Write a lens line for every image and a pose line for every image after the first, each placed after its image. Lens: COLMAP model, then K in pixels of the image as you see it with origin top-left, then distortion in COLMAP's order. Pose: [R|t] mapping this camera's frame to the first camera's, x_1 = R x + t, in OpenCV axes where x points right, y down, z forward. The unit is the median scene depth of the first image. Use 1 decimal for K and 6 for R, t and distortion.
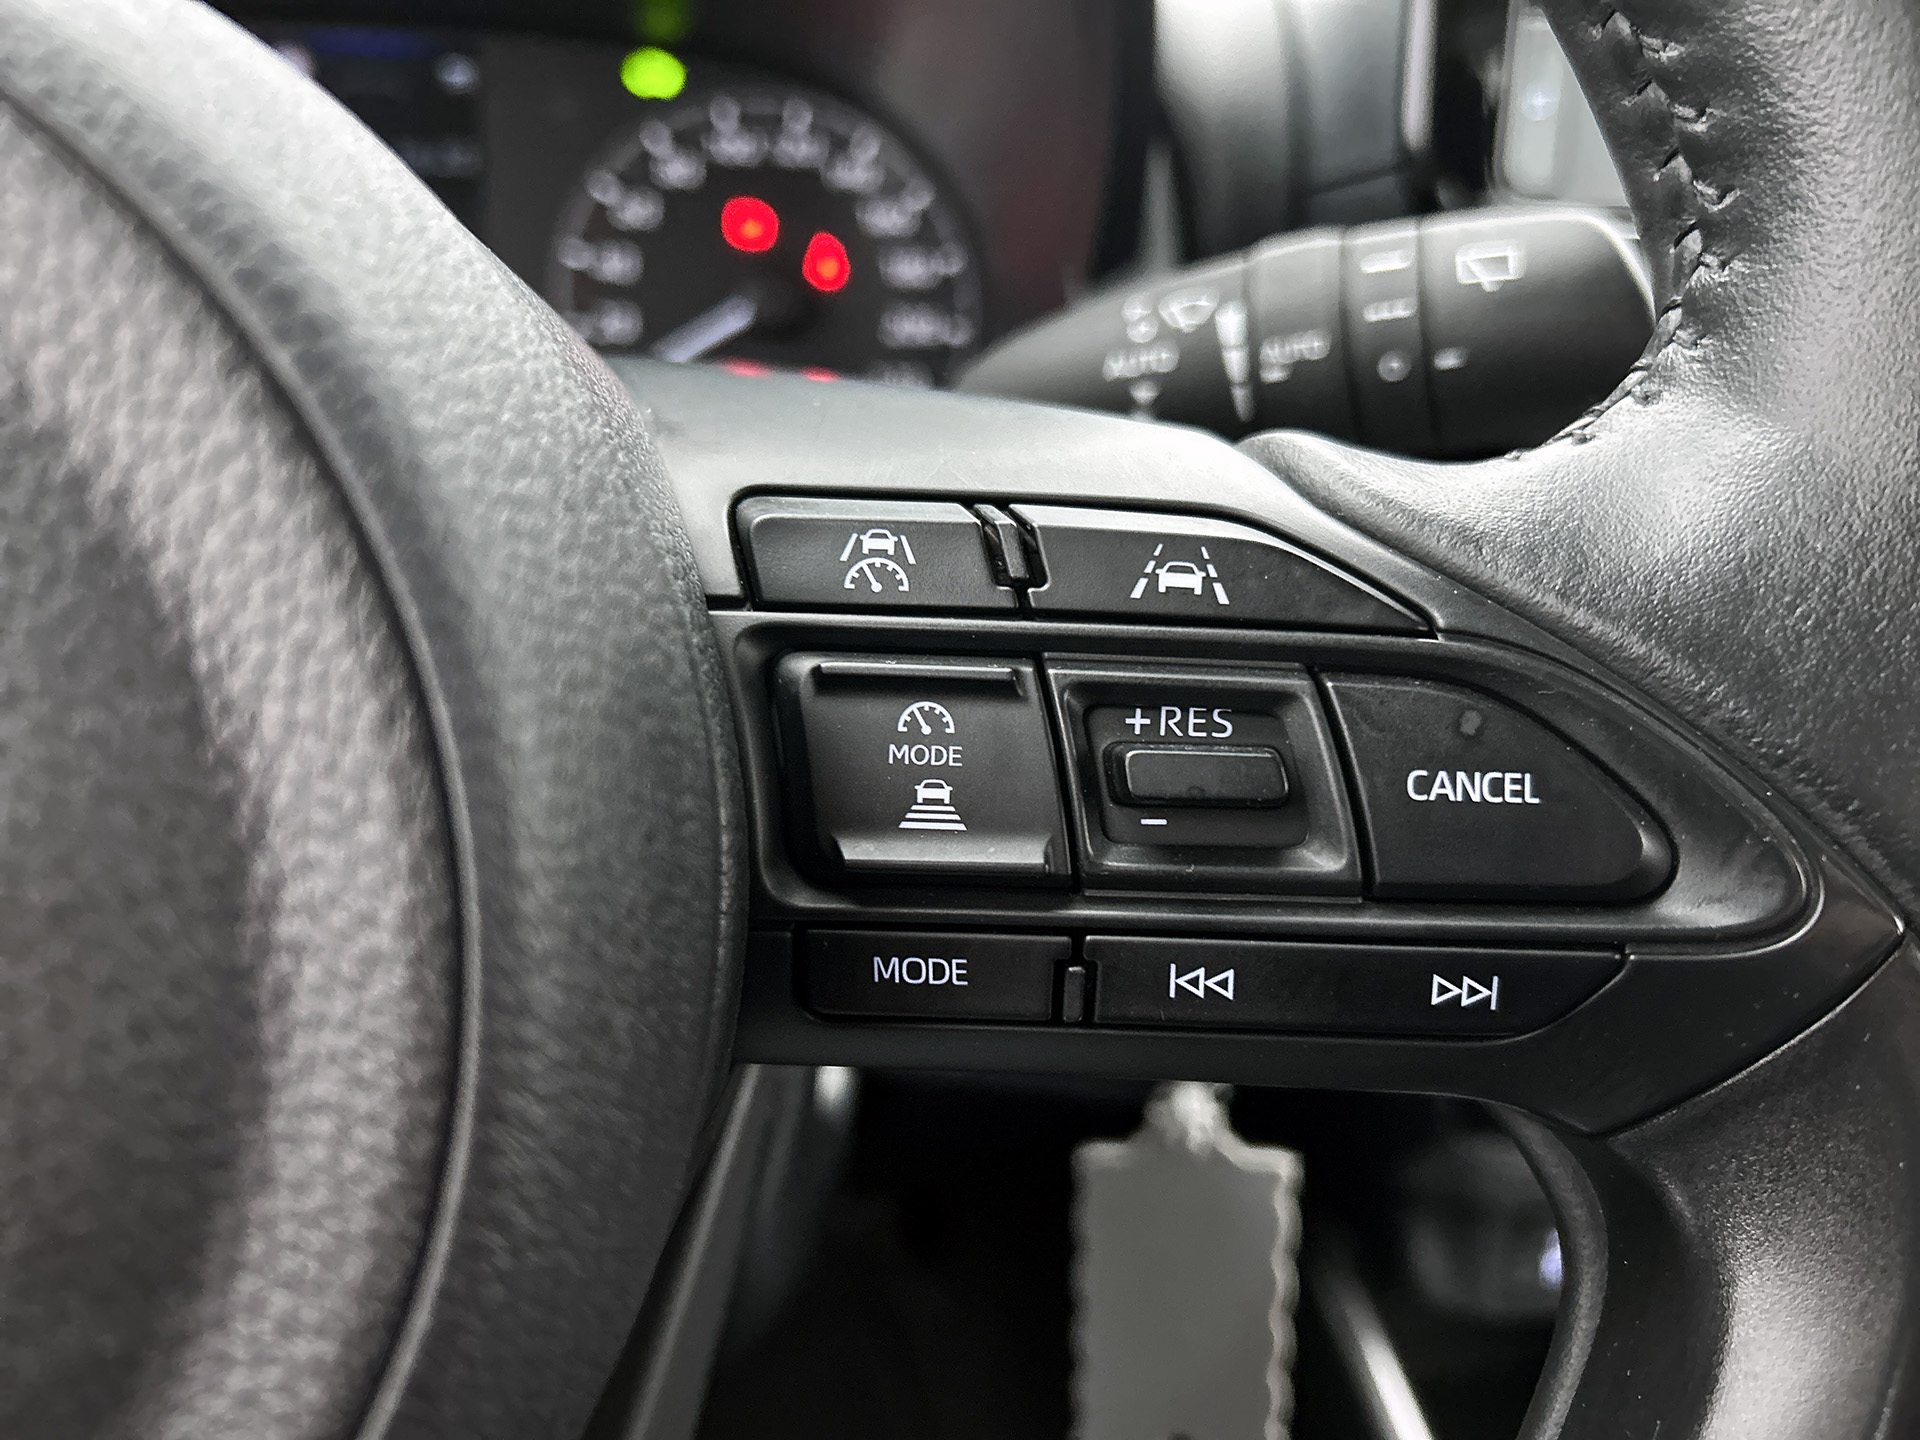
lens RADIAL K [[1455.8, 0, 920.8], [0, 1455.8, 692.8], [0, 0, 1]] dist [0.091844, -0.190547]
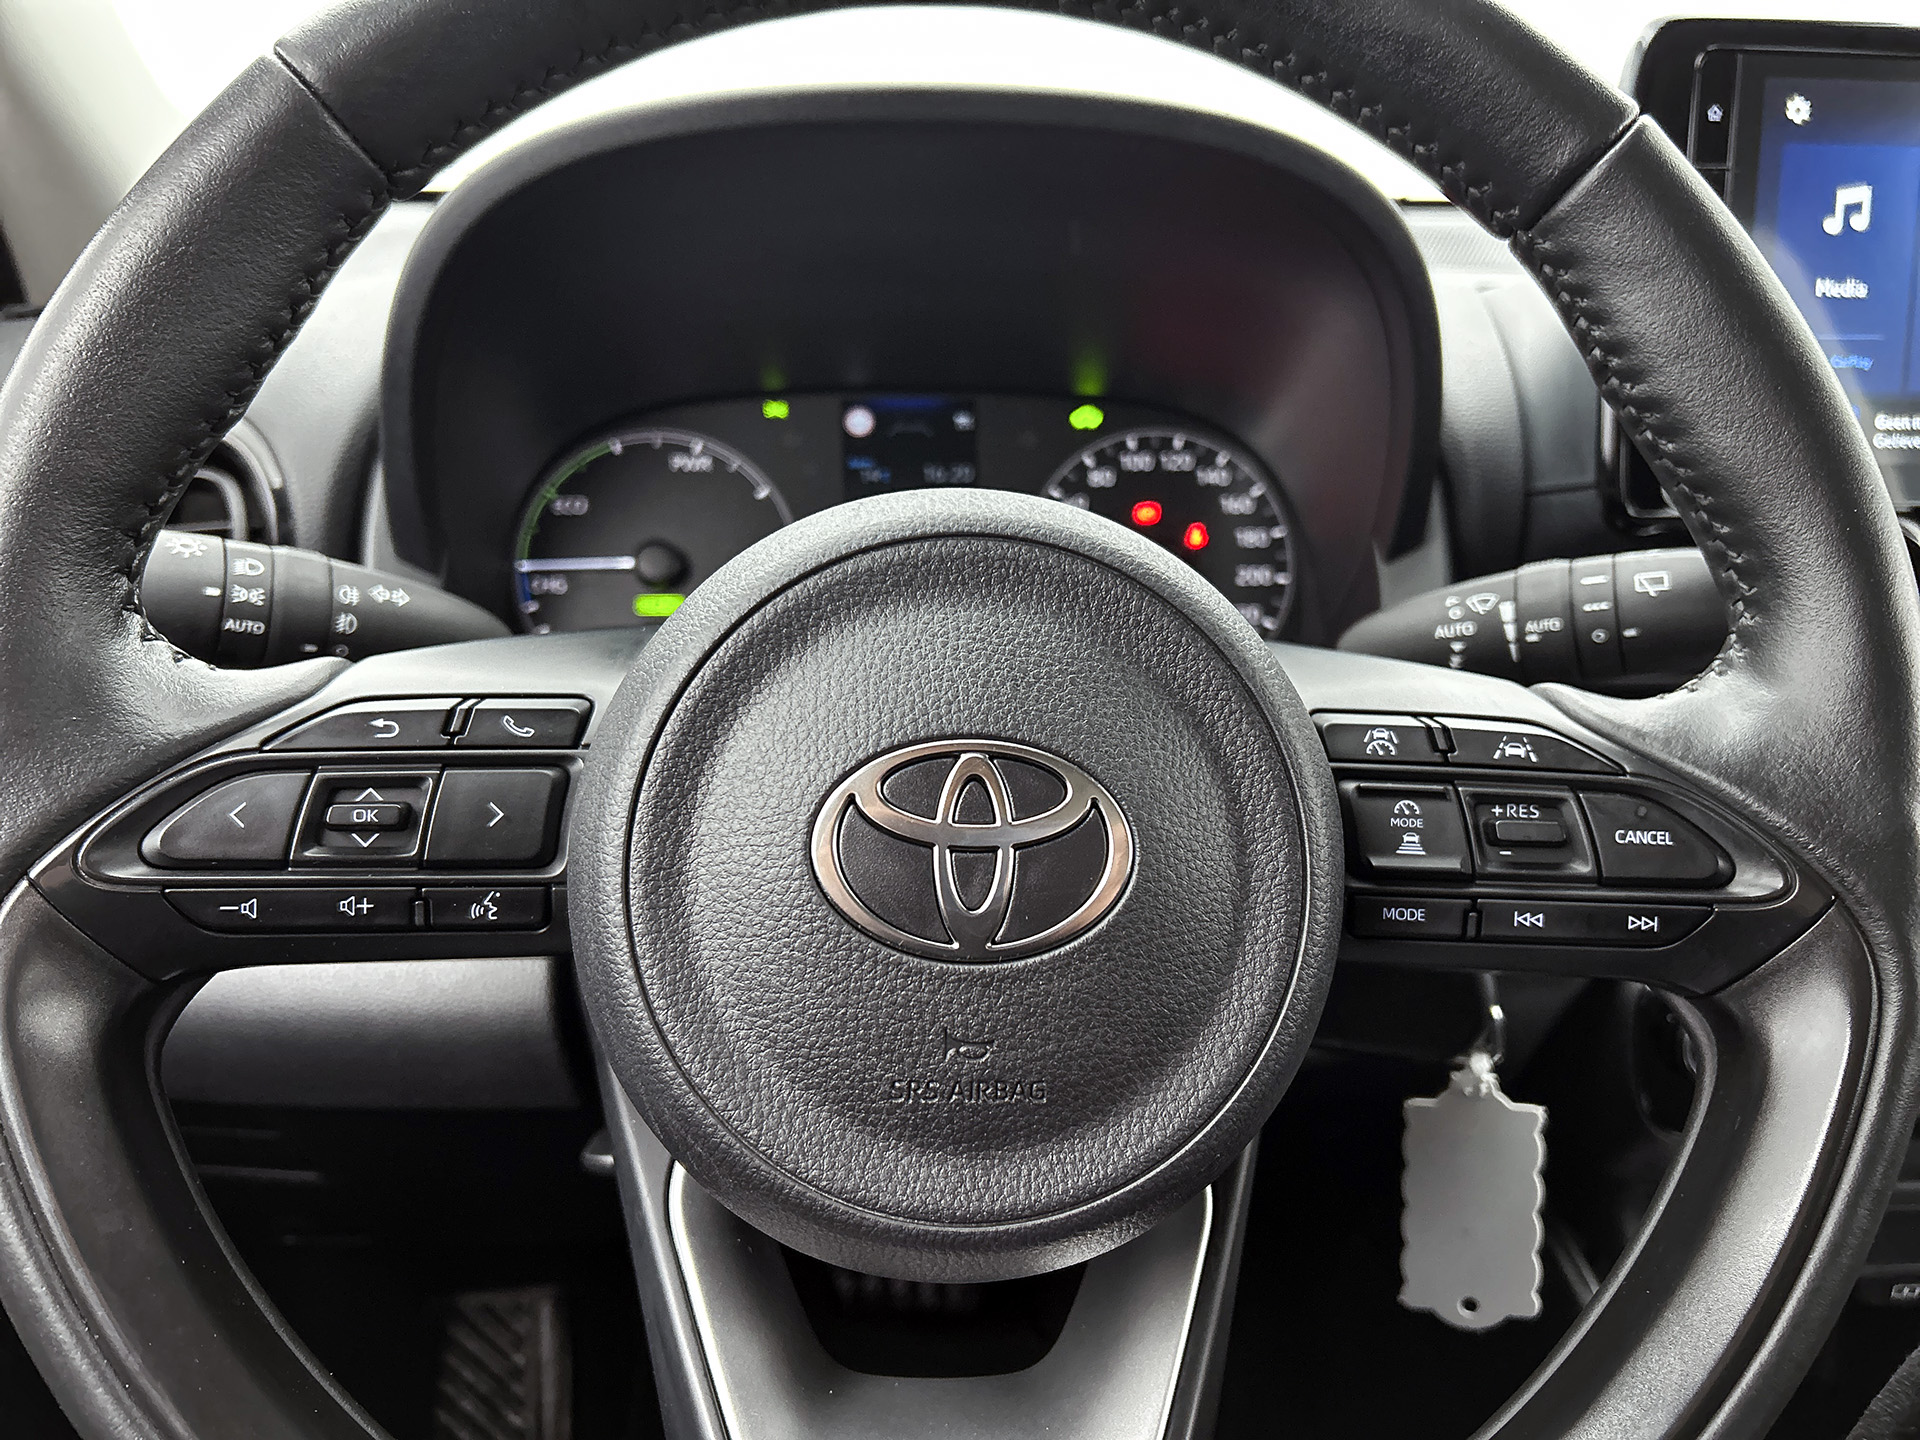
lens RADIAL K [[1402.7, 0, 960.0], [0, 1402.7, 720.0], [0, 0, 1]] dist [0.002432, 0.003593]
pose [[0.993754, 0.004775, -0.111488, -0.465271], [-0.015137, 0.995618, -0.092284, 0.097162], [0.110559, 0.093395, 0.989472, -1.366919]]
